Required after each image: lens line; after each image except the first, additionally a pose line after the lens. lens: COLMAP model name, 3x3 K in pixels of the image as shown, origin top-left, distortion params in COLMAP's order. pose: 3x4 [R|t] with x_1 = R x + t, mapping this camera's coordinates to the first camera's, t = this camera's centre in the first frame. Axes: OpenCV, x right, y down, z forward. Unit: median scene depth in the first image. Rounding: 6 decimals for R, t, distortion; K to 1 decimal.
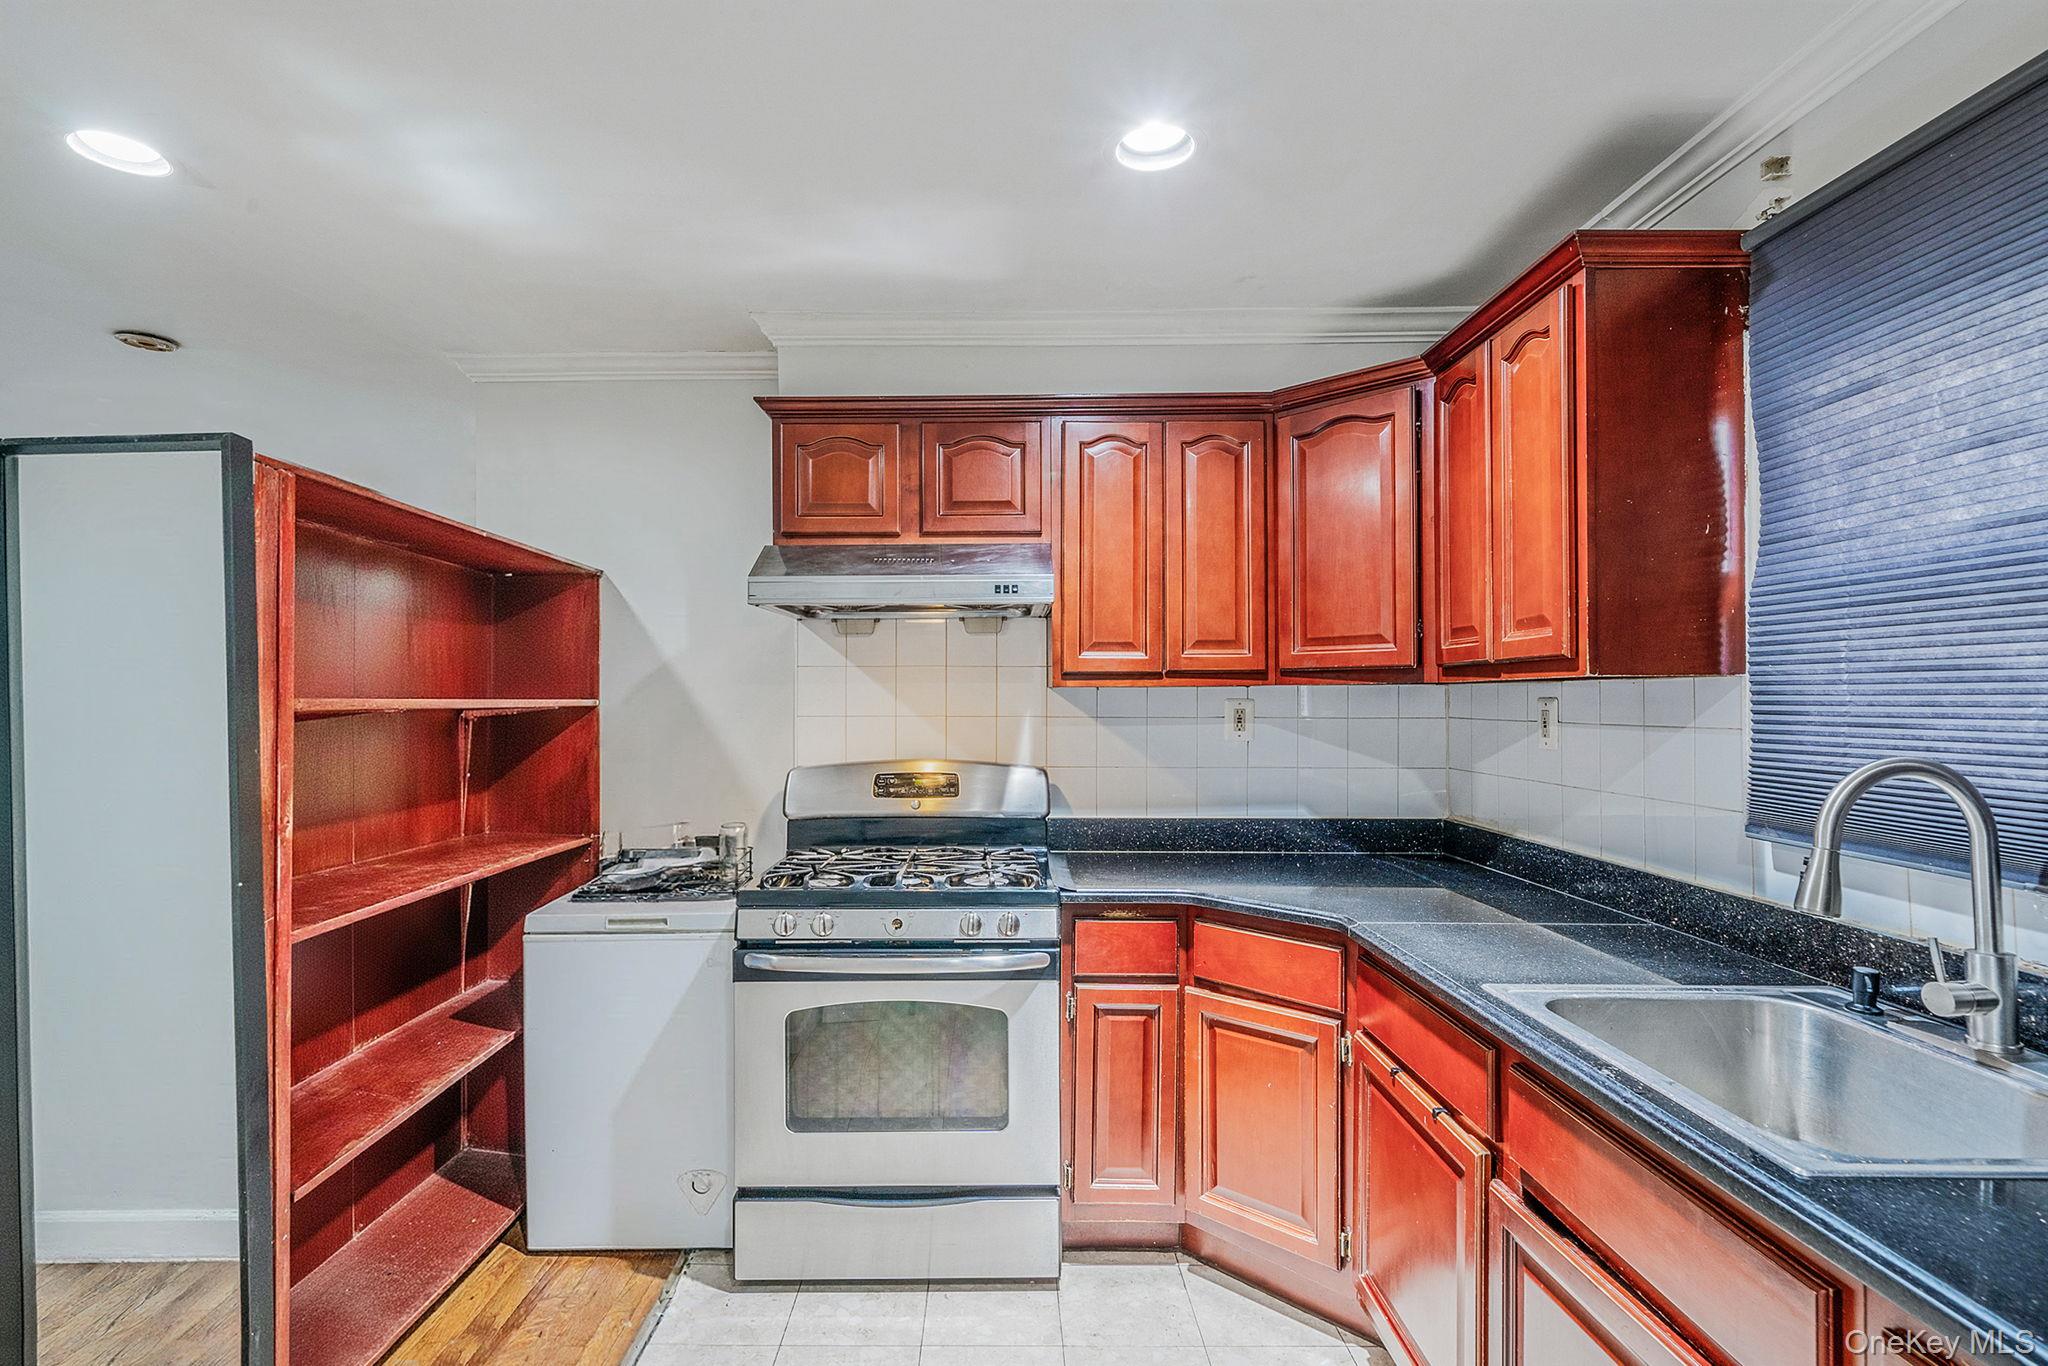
lens RADIAL K [[968.6, 0, 1024.0], [0, 968.6, 683.0], [0, 0, 1]] dist [-0.003054, -0.000687]
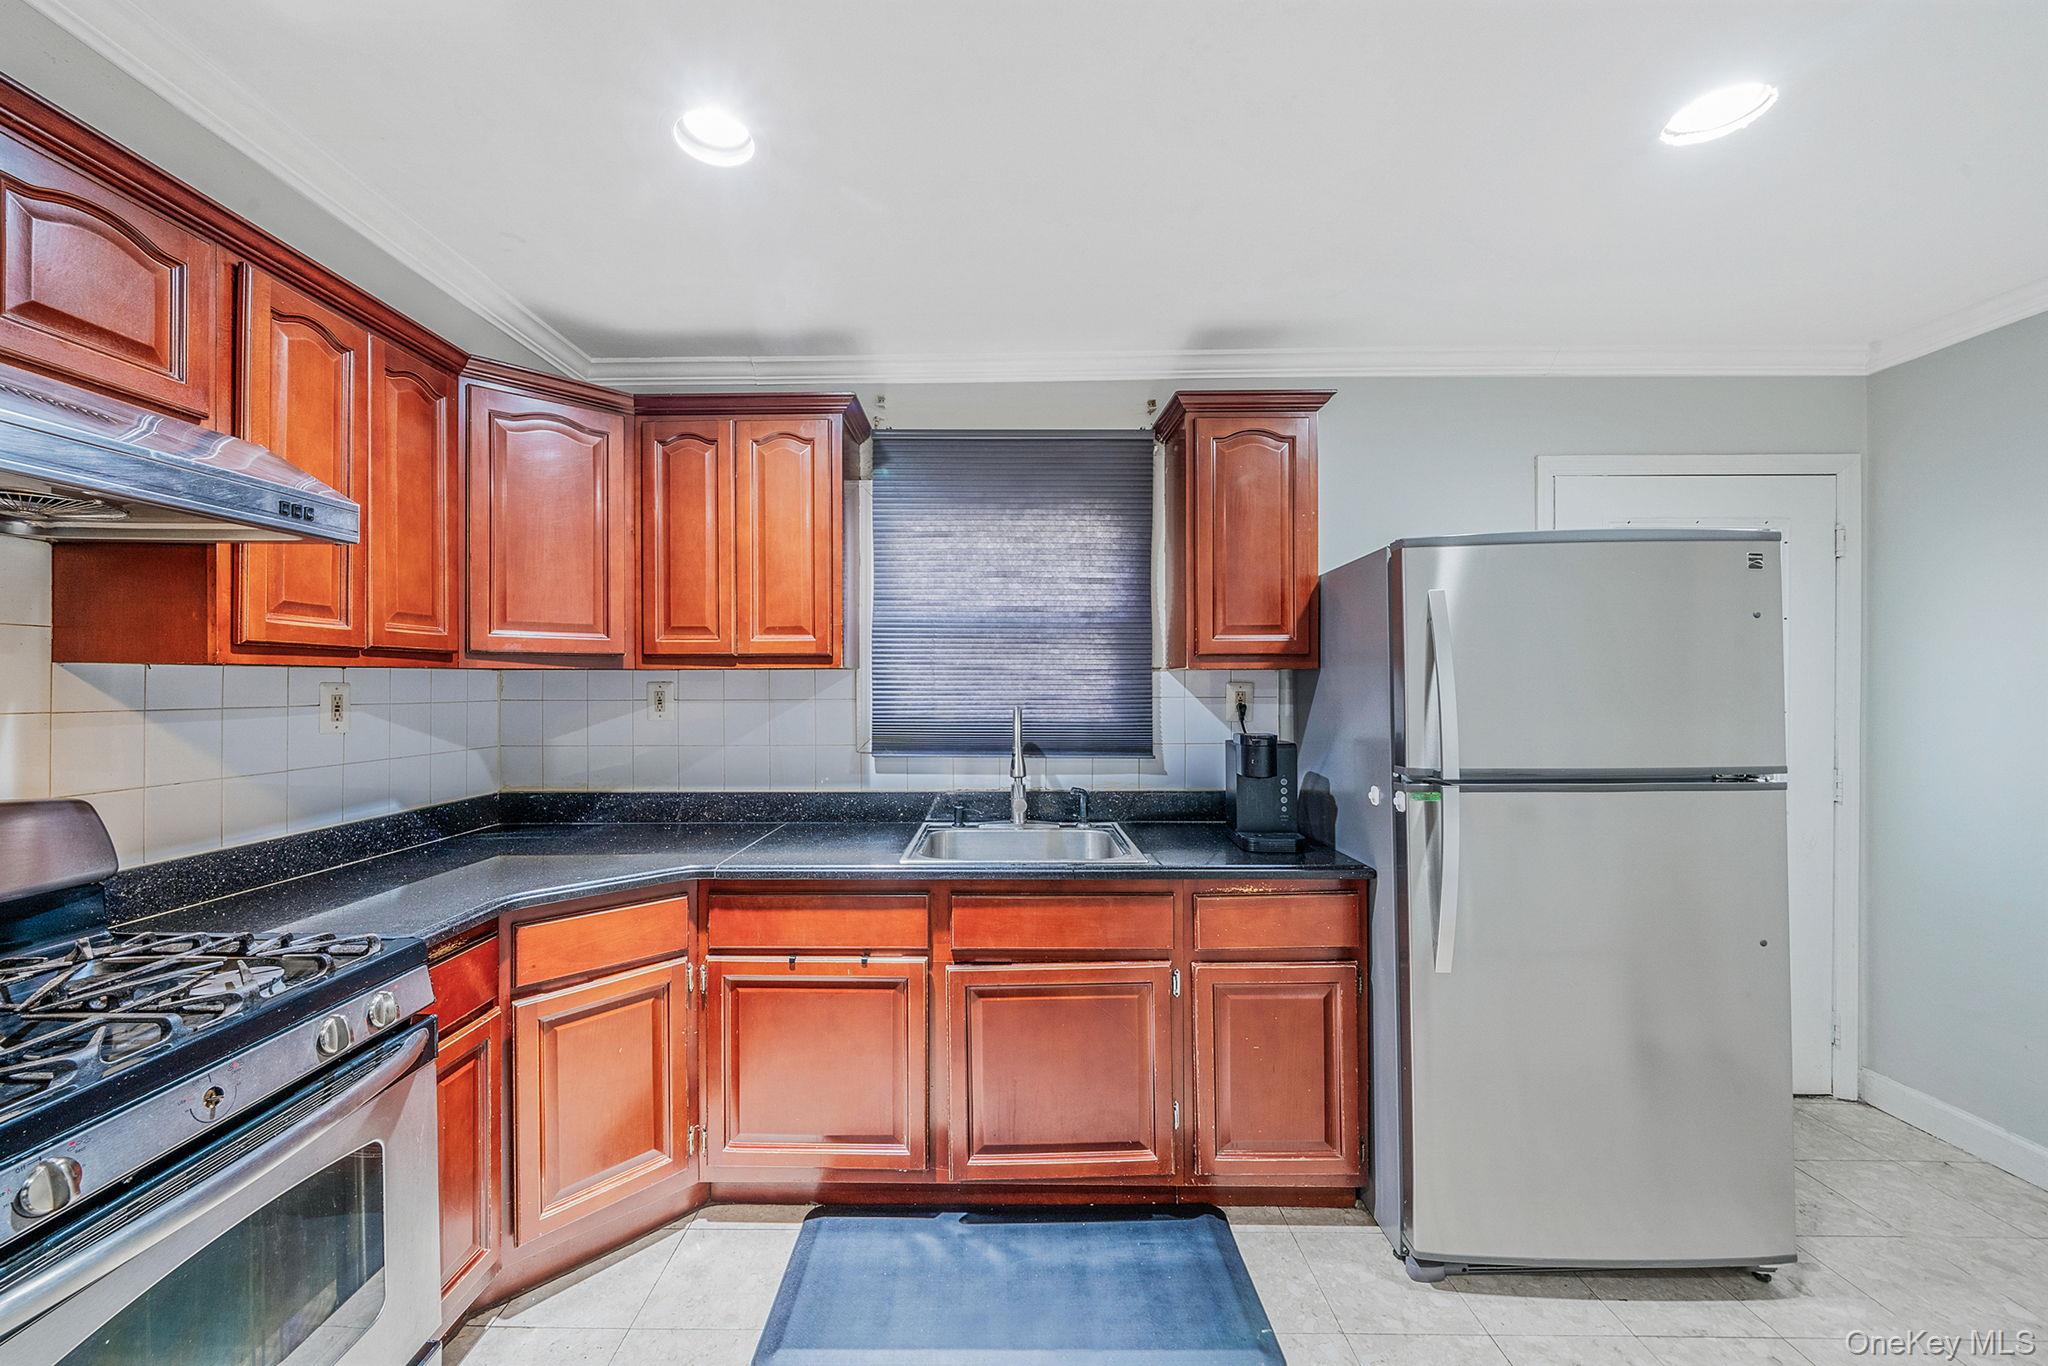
lens RADIAL K [[754.6, 0, 989.4], [0, 754.6, 681.5], [0, 0, 1]] dist [-0.000434, -0.000003]
pose [[0.056693, 0.002599, 0.998388, -0.505833], [-0.014715, 0.999890, -0.001767, 0.010841], [-0.998283, -0.014591, 0.056725, 0.522549]]
